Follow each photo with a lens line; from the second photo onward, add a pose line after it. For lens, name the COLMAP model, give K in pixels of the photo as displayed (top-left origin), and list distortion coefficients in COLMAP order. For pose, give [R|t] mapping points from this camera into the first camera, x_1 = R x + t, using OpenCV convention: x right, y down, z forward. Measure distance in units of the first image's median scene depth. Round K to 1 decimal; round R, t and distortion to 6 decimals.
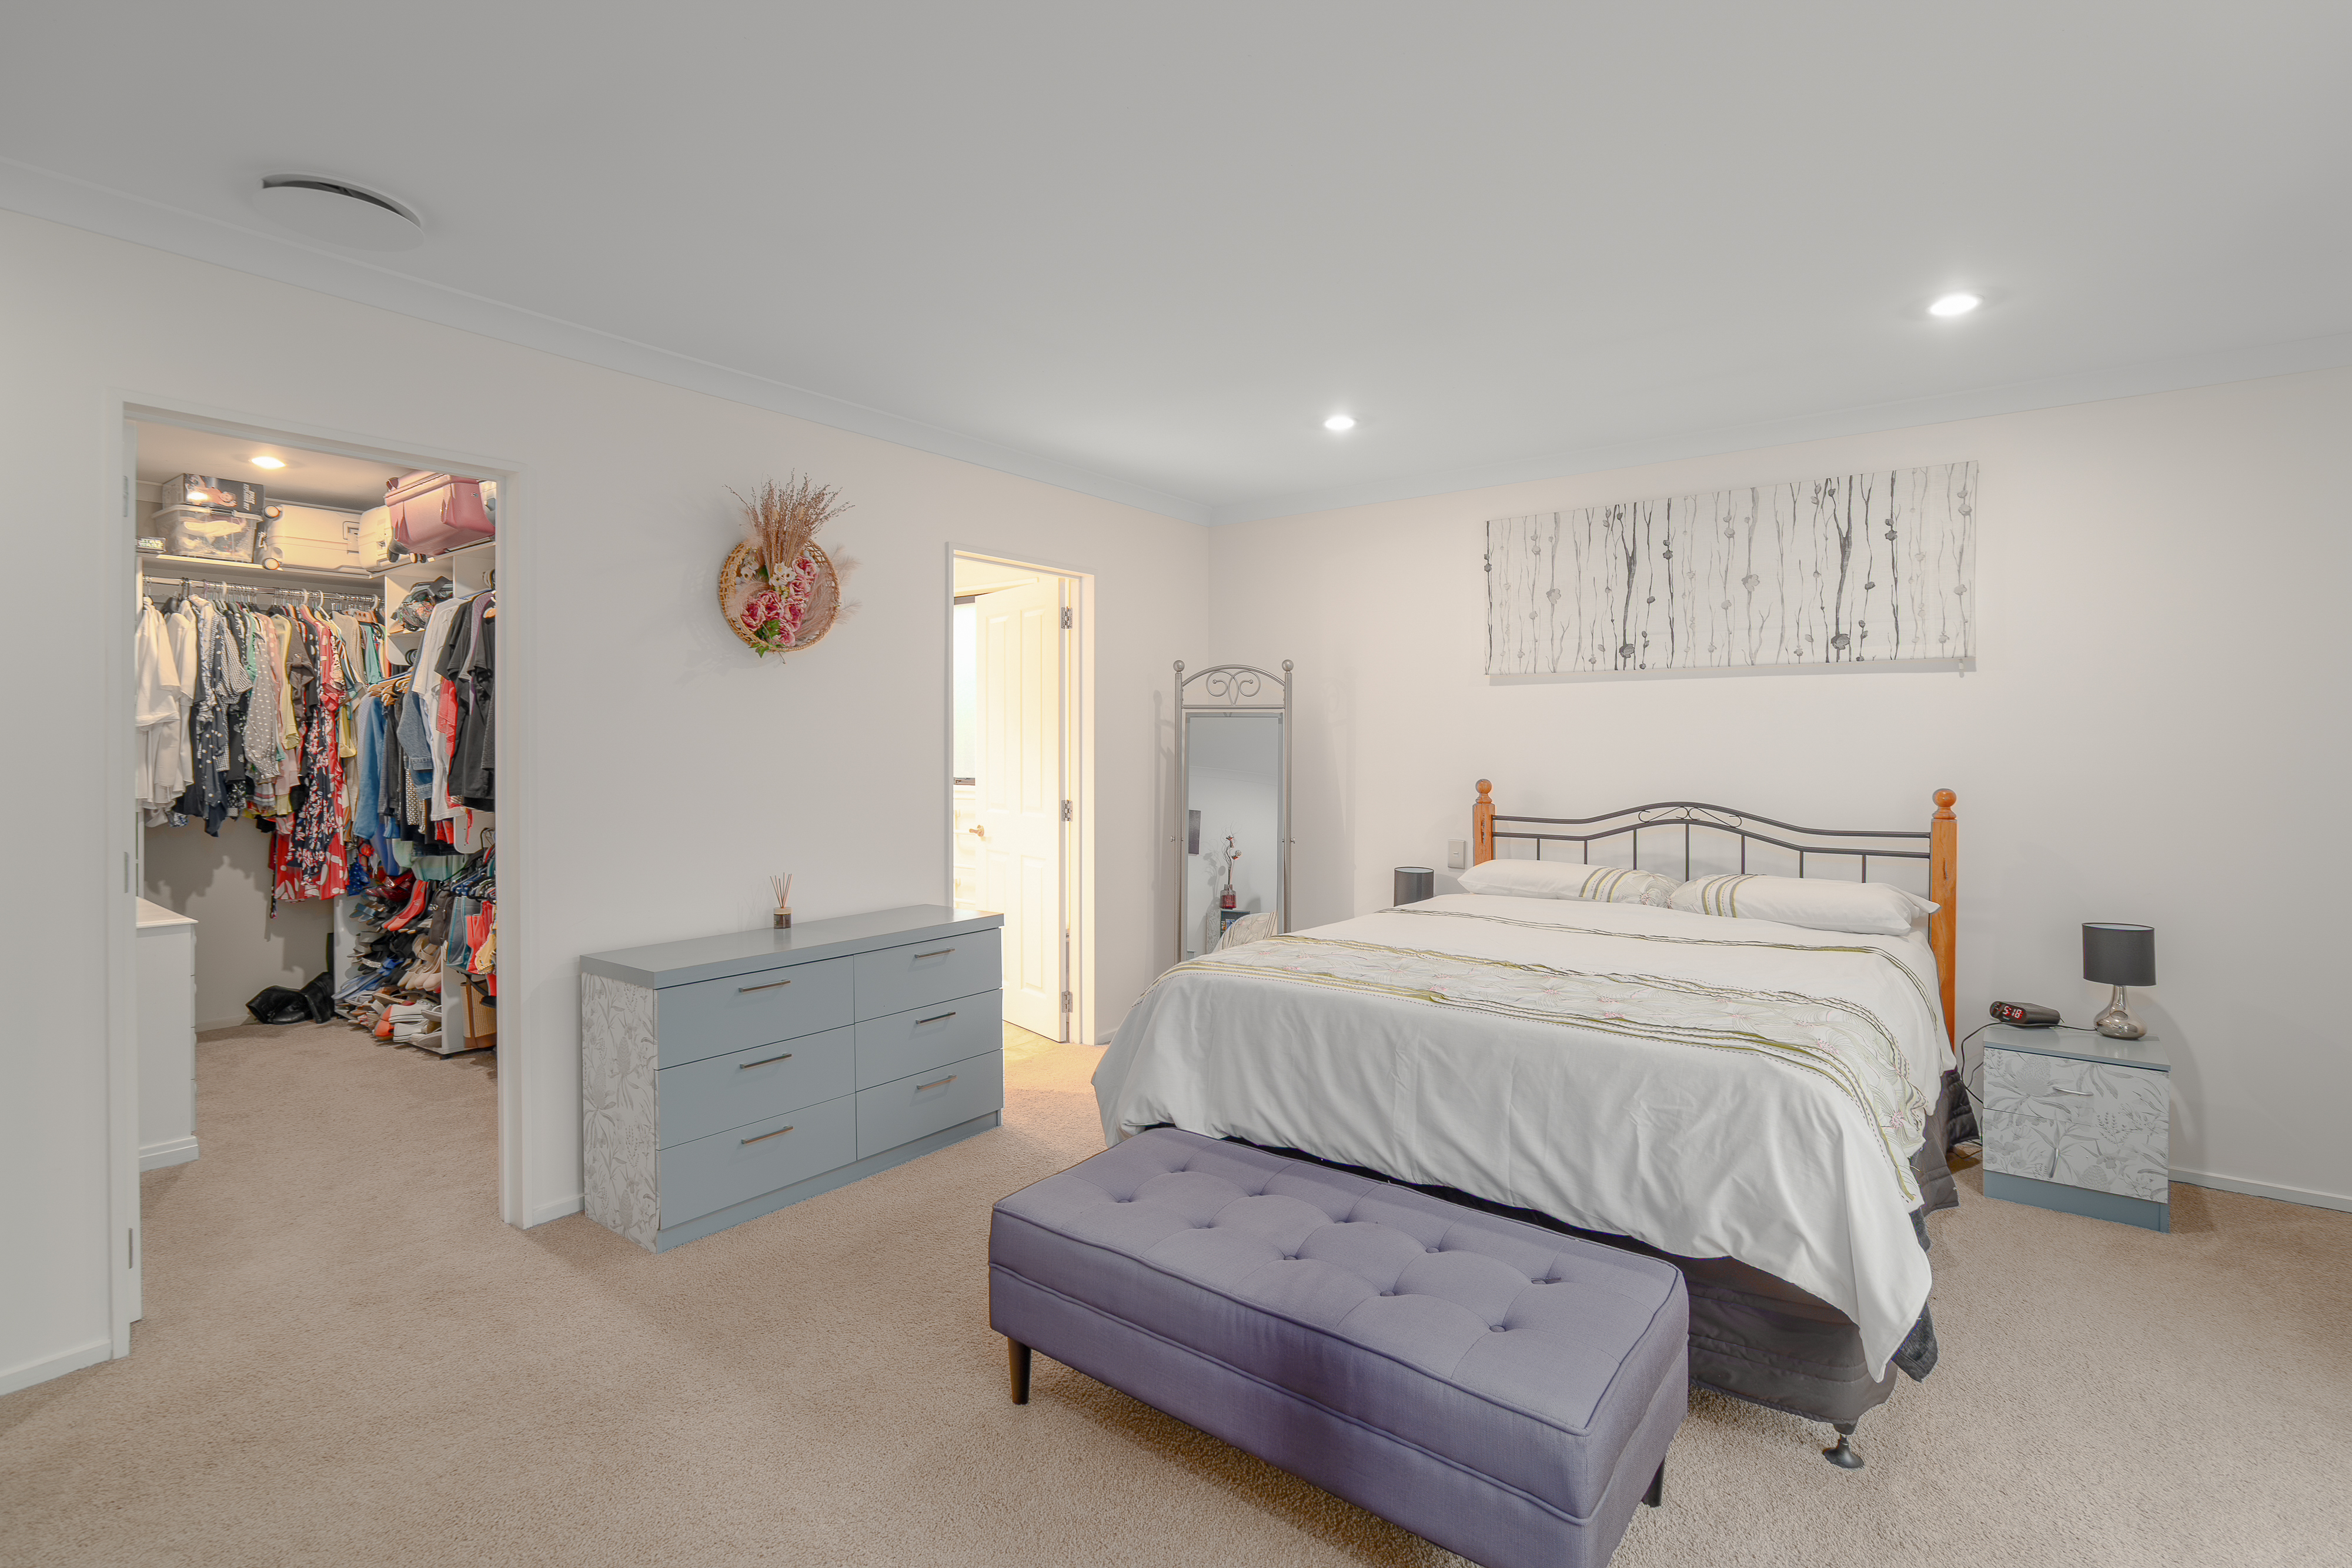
lens RADIAL K [[1103.1, 0, 1171.2], [0, 1103.1, 754.6], [0, 0, 1]] dist [-0.021474, 0.000491]
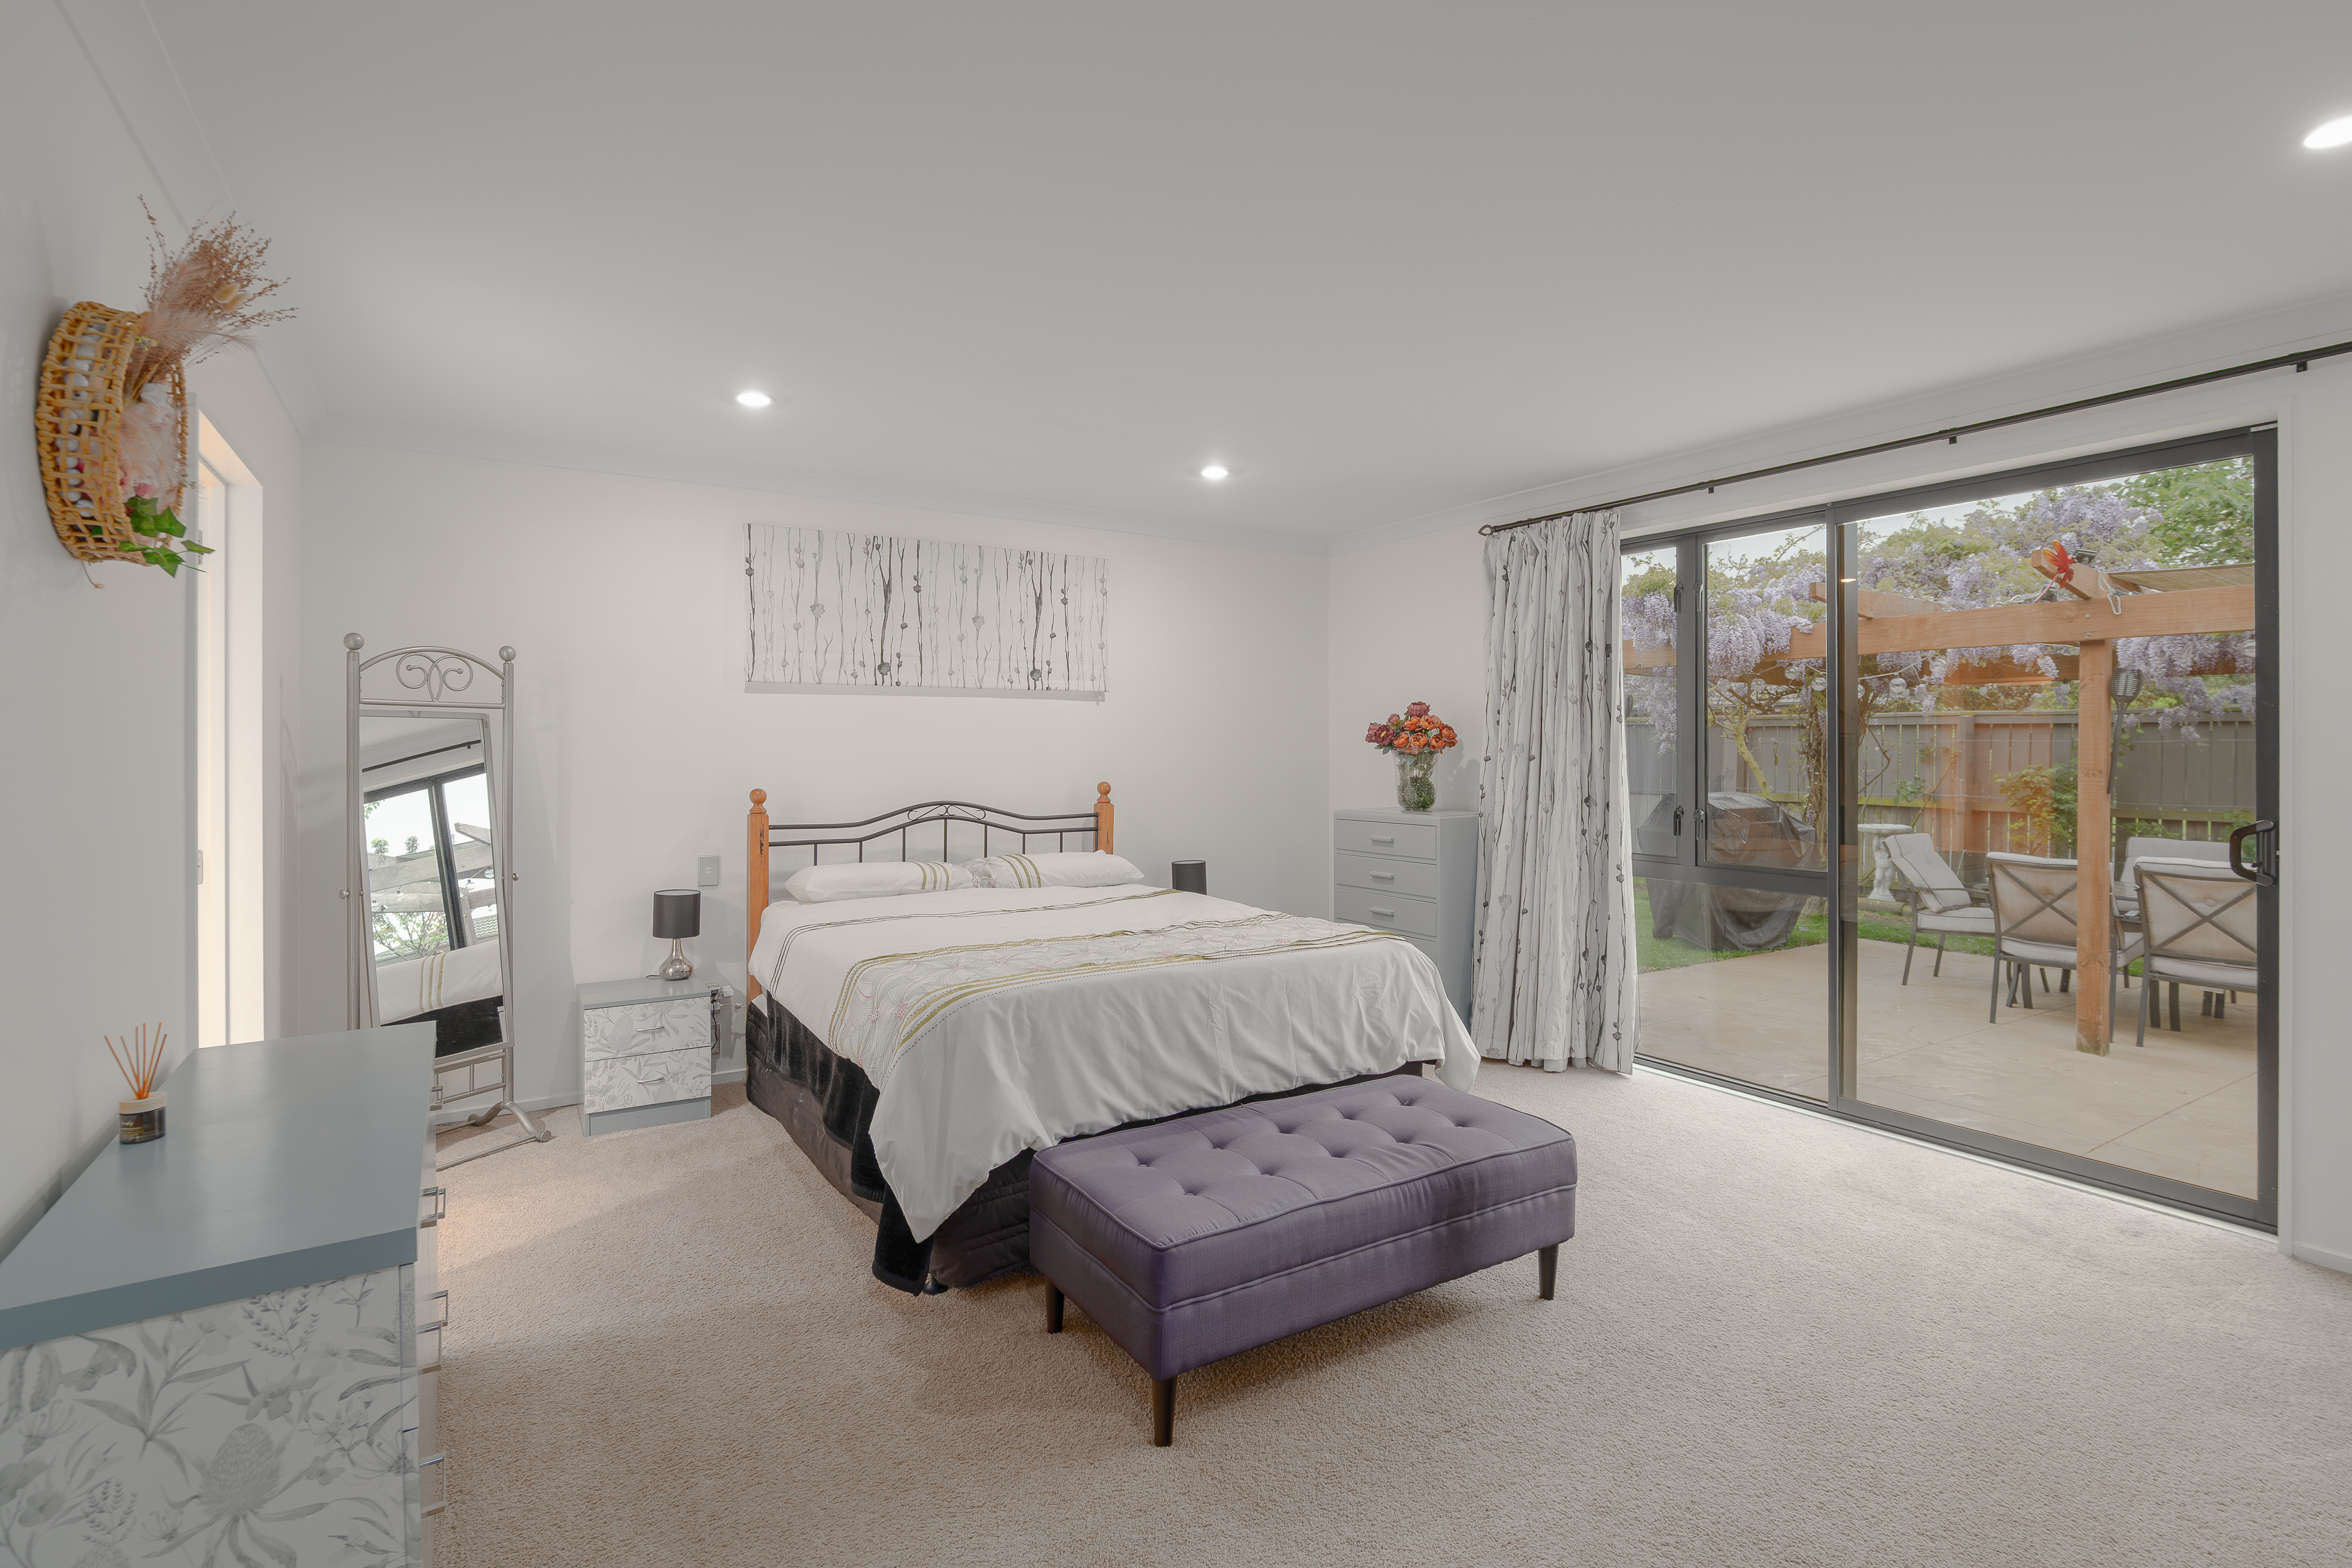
lens RADIAL K [[1103.1, 0, 1171.2], [0, 1103.1, 754.6], [0, 0, 1]] dist [-0.021474, 0.000491]
pose [[0.349264, -0.006101, 0.937005, -0.567837], [0.012036, 0.999926, 0.002025, -0.006459], [-0.936947, 0.010570, 0.349311, 0.360706]]
